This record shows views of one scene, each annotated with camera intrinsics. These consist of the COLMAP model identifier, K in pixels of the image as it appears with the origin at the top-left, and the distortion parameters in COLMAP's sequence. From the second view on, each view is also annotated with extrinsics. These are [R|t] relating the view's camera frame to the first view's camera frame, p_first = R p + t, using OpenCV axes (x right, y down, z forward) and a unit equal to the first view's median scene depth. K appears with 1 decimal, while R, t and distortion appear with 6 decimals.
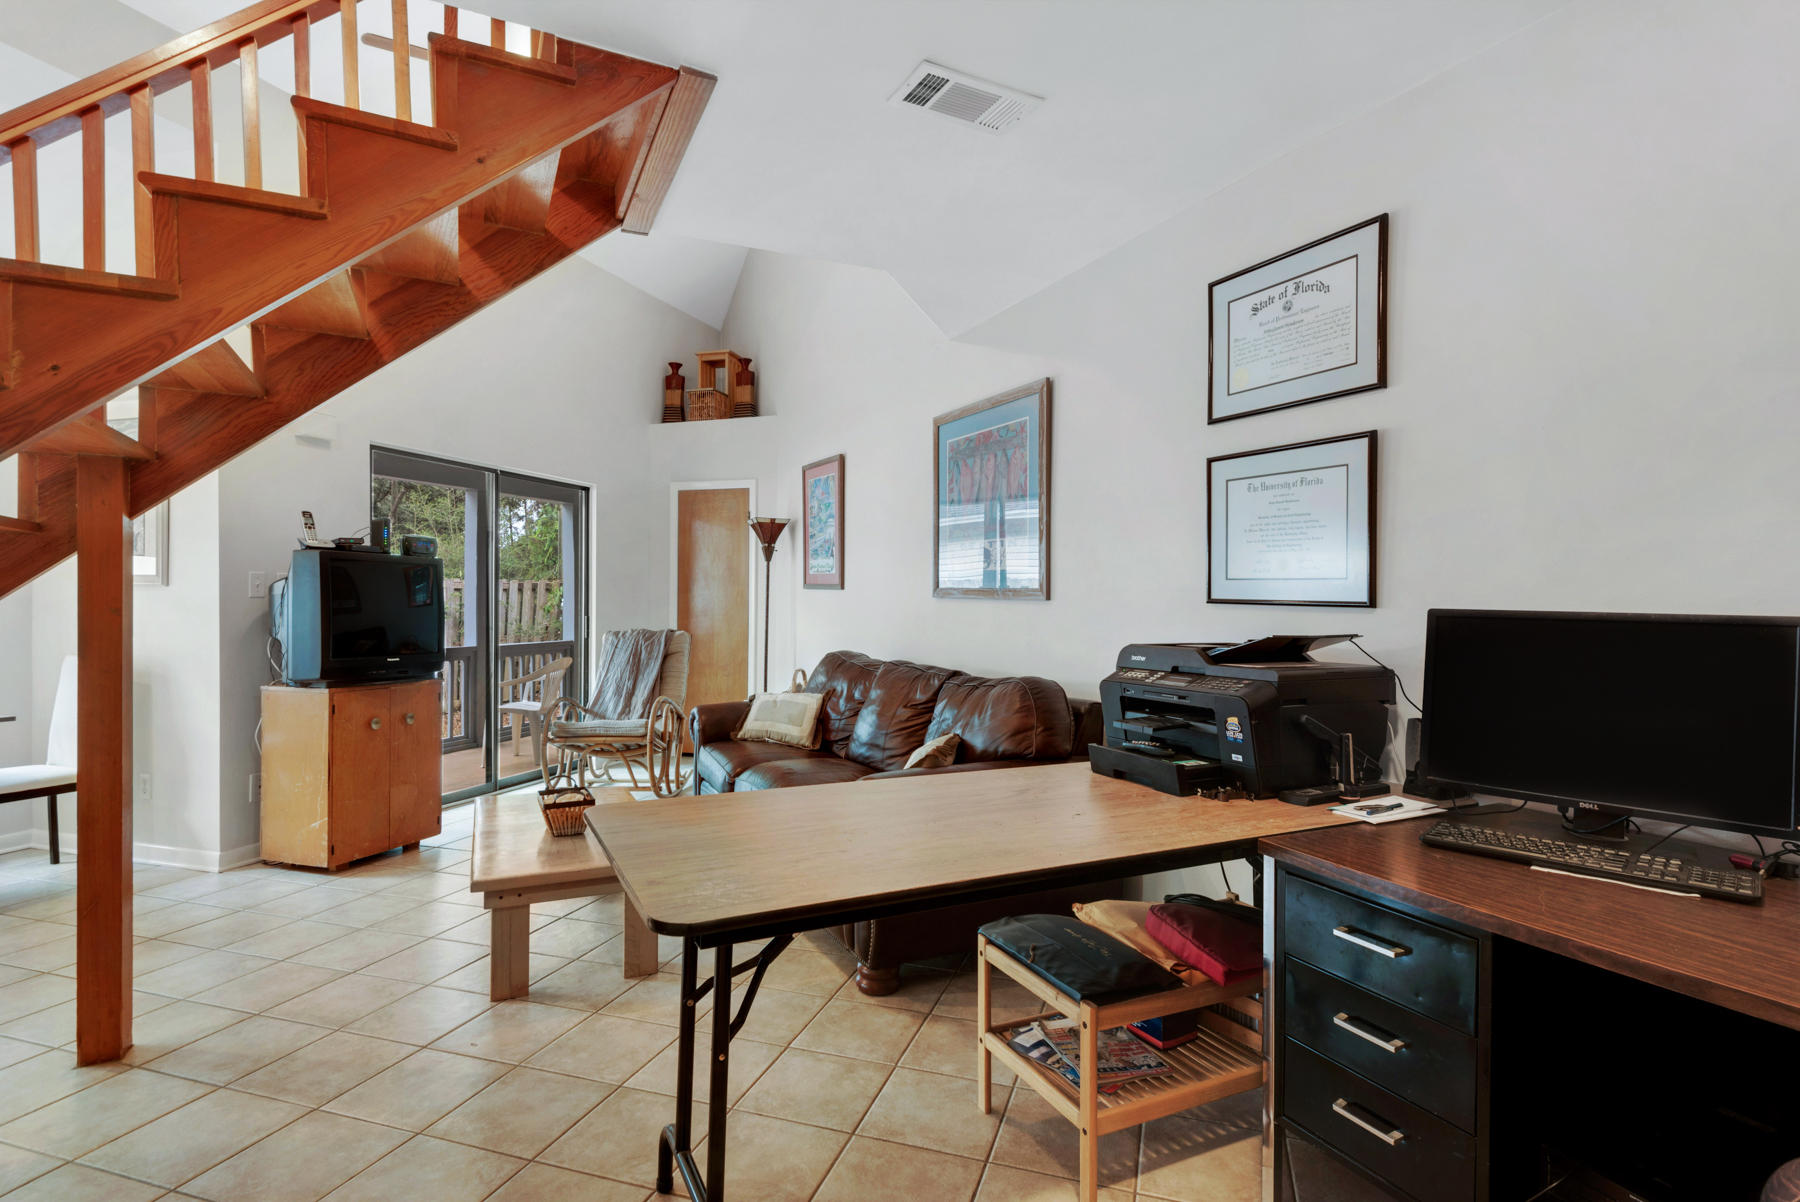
lens RADIAL K [[882.1, 0, 905.5], [0, 882.1, 606.2], [0, 0, 1]] dist [0.027826, -0.016815]
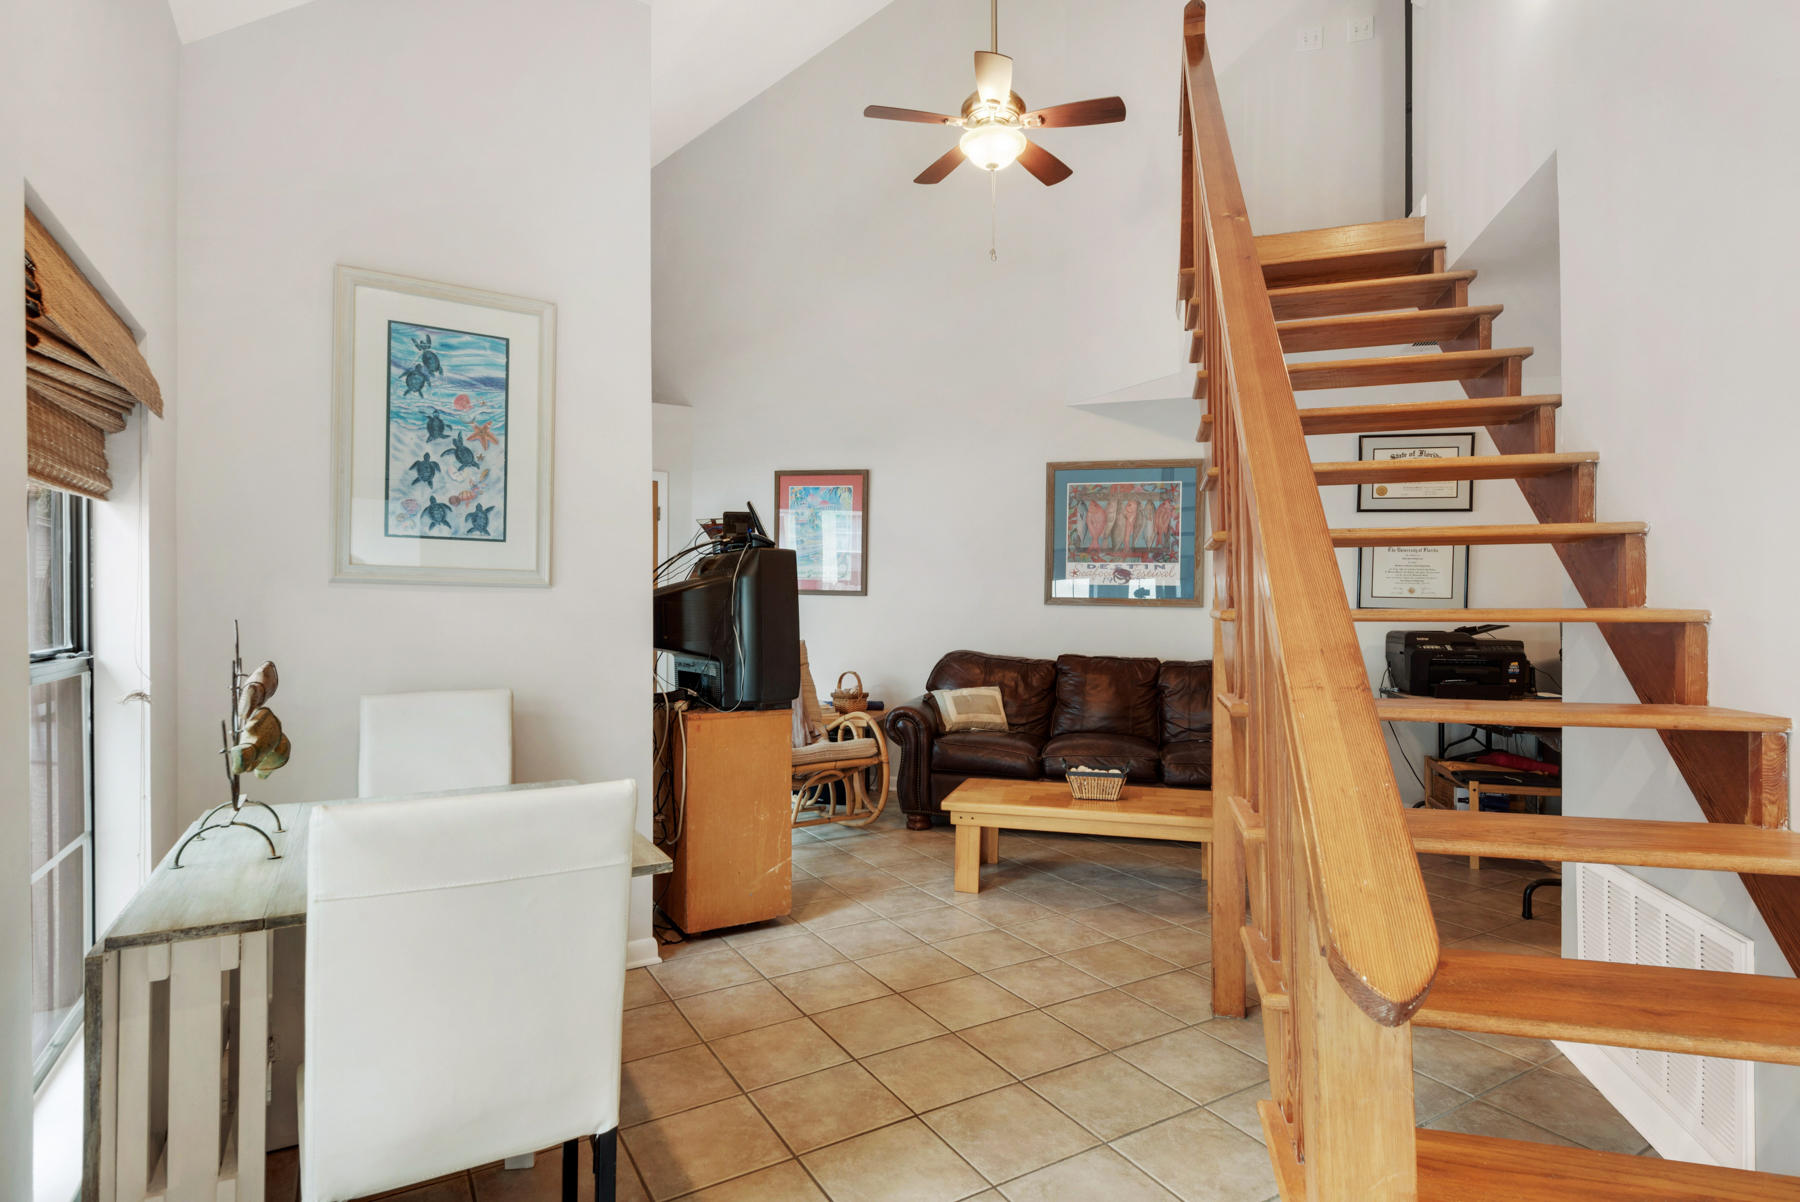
lens RADIAL K [[924.5, 0, 903.1], [0, 924.5, 608.2], [0, 0, 1]] dist [0.016955, -0.000727]
pose [[0.662842, -0.000060, 0.748759, -1.228396], [0.000739, 1.000000, -0.000574, -0.004833], [-0.748759, 0.000934, 0.662842, 0.312092]]
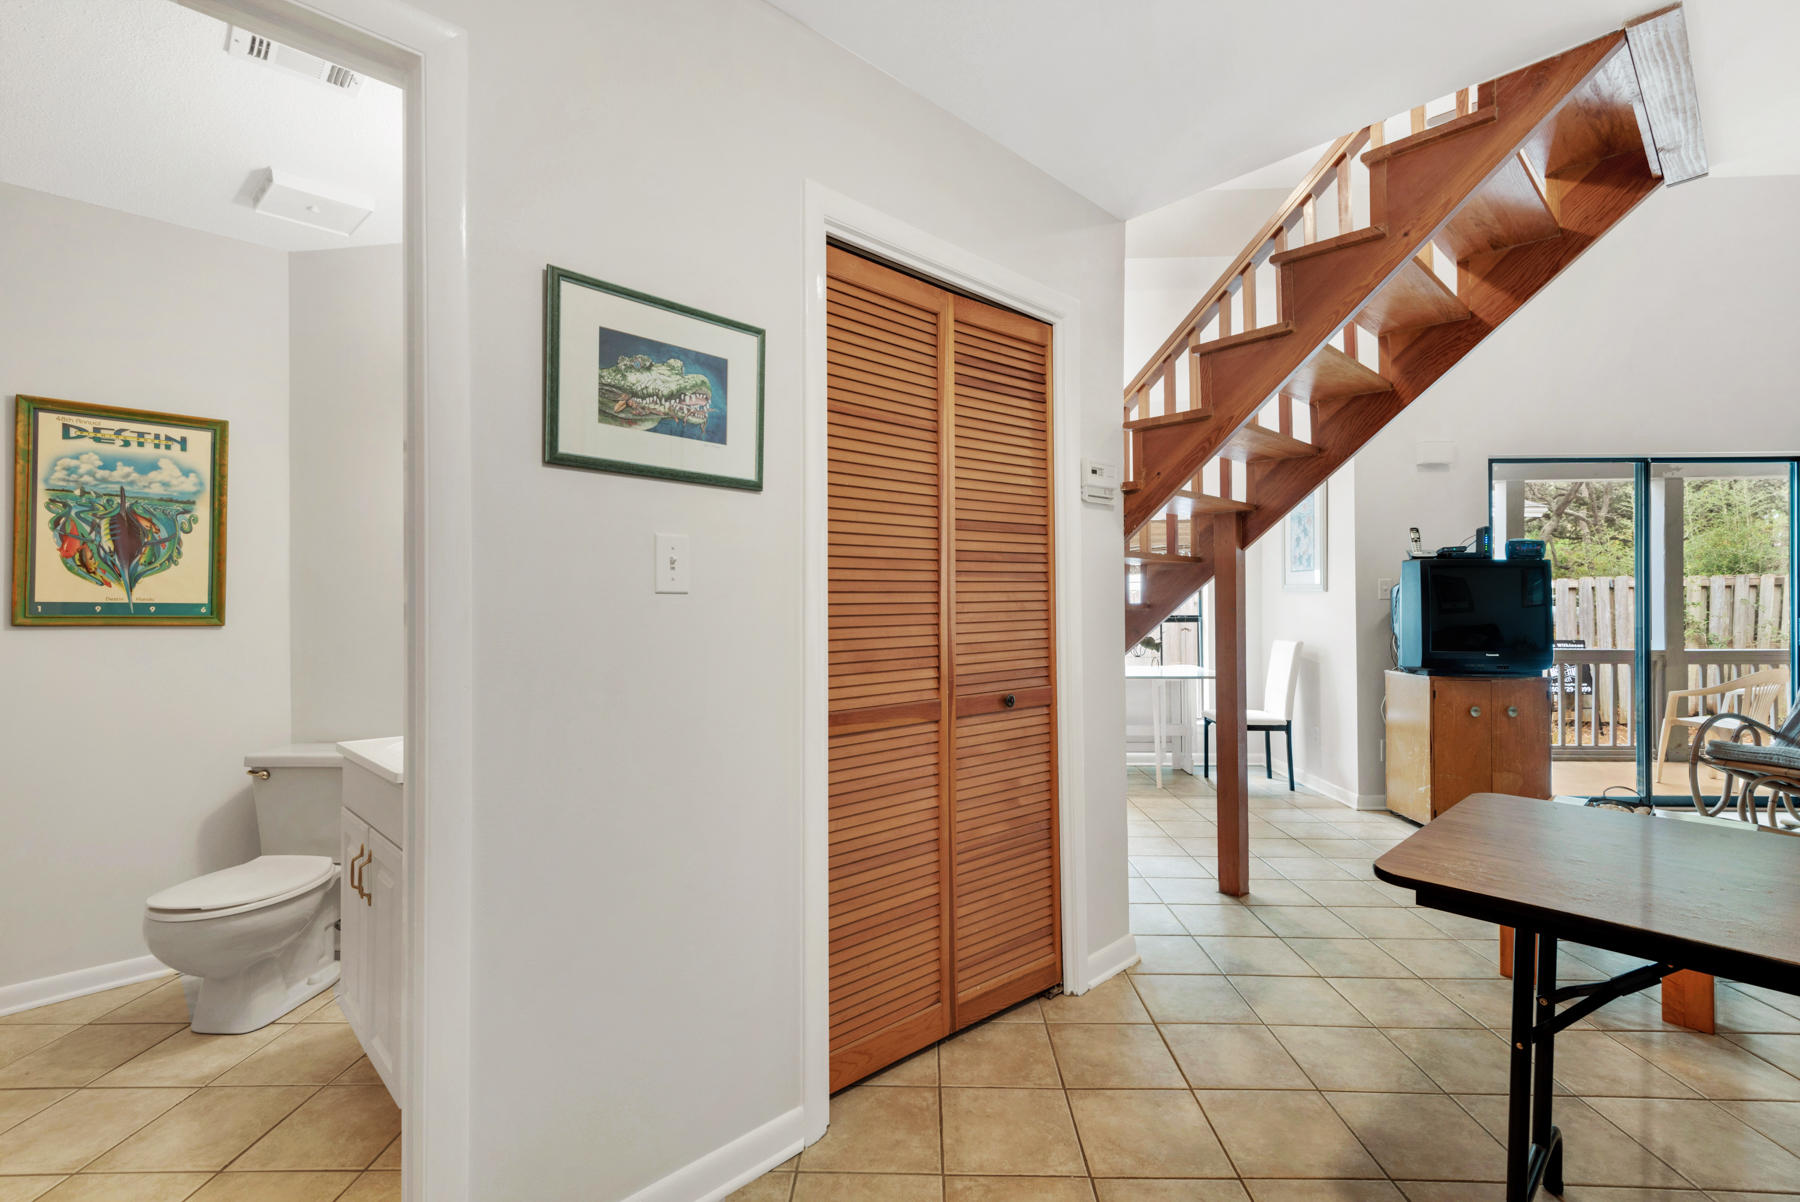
lens RADIAL K [[812.9, 0, 901.7], [0, 812.9, 605.7], [0, 0, 1]] dist [0.031969, -0.011832]
pose [[0.284829, -0.001284, -0.958578, 0.194770], [0.000579, 0.999999, -0.001168, -0.000135], [0.958578, -0.000222, 0.284829, 0.016932]]
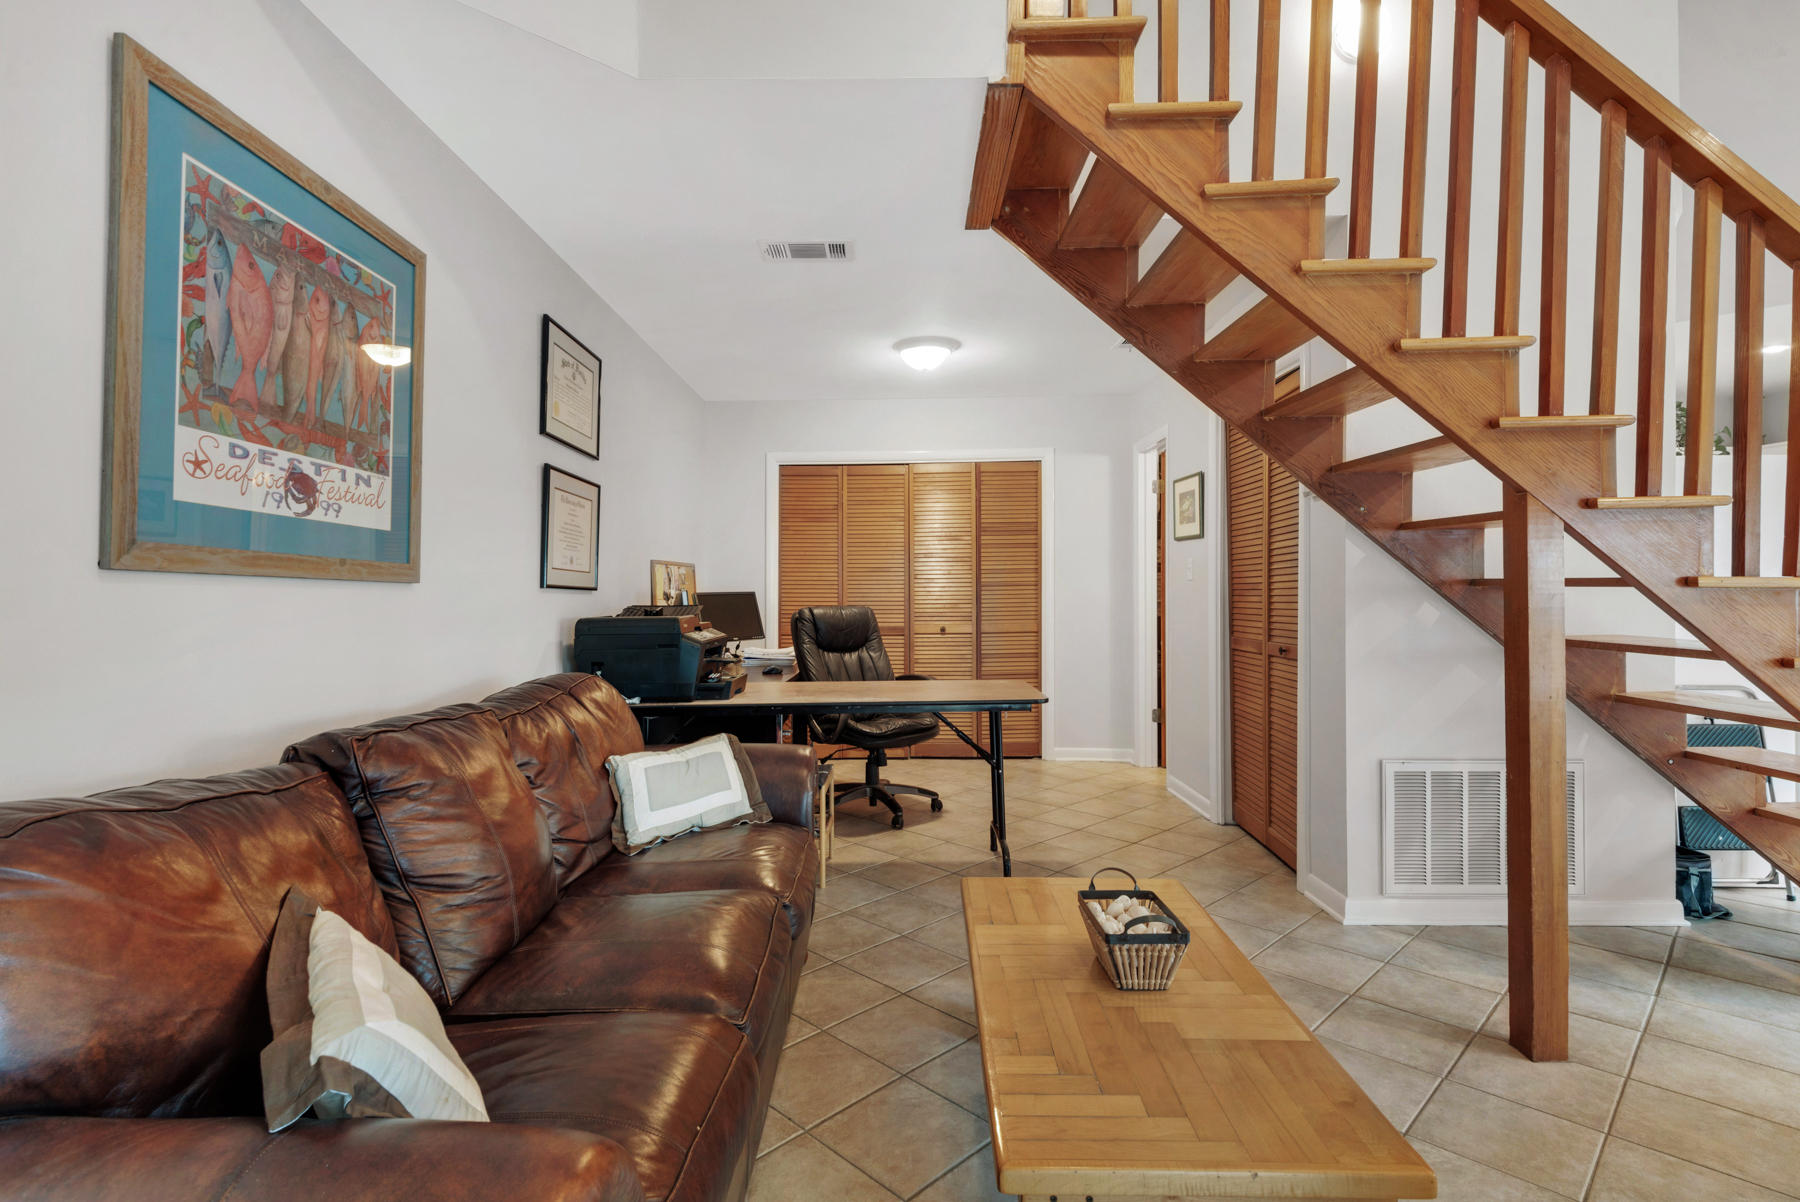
lens RADIAL K [[884.6, 0, 888.0], [0, 884.6, 576.0], [0, 0, 1]] dist [0.027113, -0.017374]
pose [[-0.887134, 0.009326, 0.461418, -0.426124], [0.005995, 0.999944, -0.008685, -0.003509], [-0.461473, -0.004939, -0.887140, 1.308973]]
